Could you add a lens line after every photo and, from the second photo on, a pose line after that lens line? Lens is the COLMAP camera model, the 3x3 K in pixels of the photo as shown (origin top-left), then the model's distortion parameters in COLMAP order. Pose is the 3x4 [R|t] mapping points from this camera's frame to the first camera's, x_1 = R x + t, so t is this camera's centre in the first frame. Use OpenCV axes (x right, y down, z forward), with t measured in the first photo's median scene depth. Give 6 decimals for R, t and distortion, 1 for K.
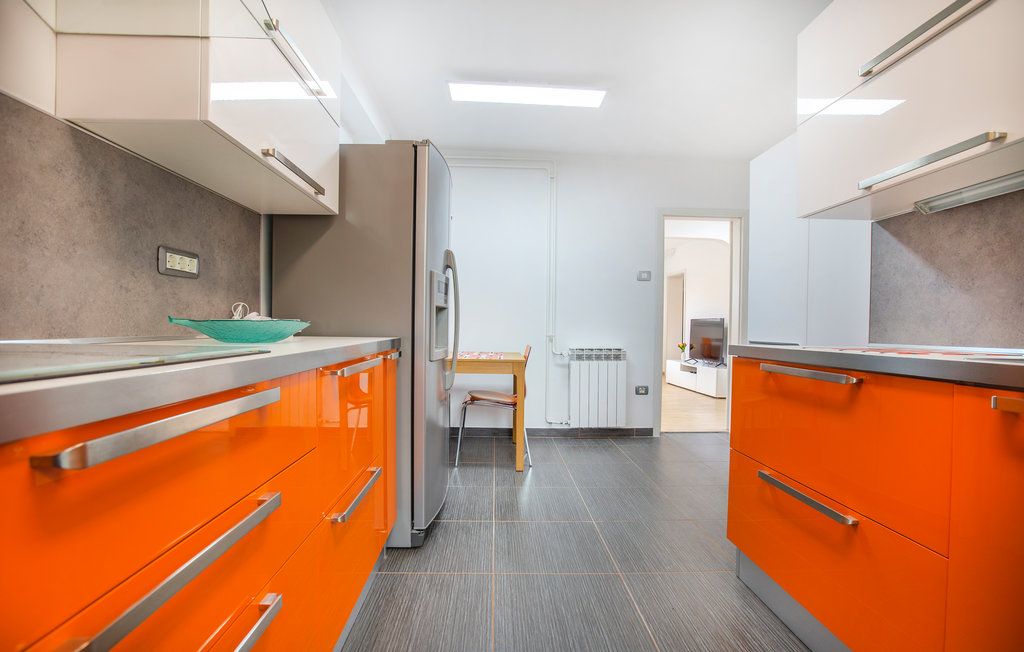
lens RADIAL K [[471.7, 0, 512.0], [0, 471.7, 326.0], [0, 0, 1]] dist [-0.023050, -0.000021]
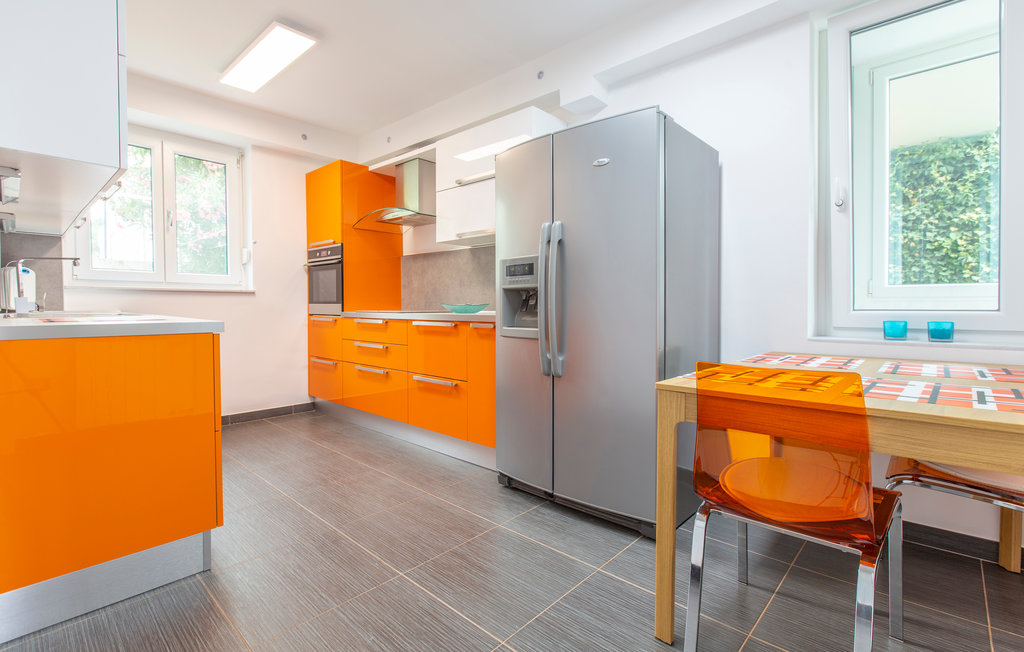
lens RADIAL K [[471.7, 0, 512.0], [0, 471.7, 326.0], [0, 0, 1]] dist [-0.023050, -0.000021]
pose [[-0.708111, 0.005615, -0.706079, 0.625630], [-0.011539, 0.999743, 0.019523, 0.031614], [0.706007, 0.021972, -0.707864, 1.819518]]
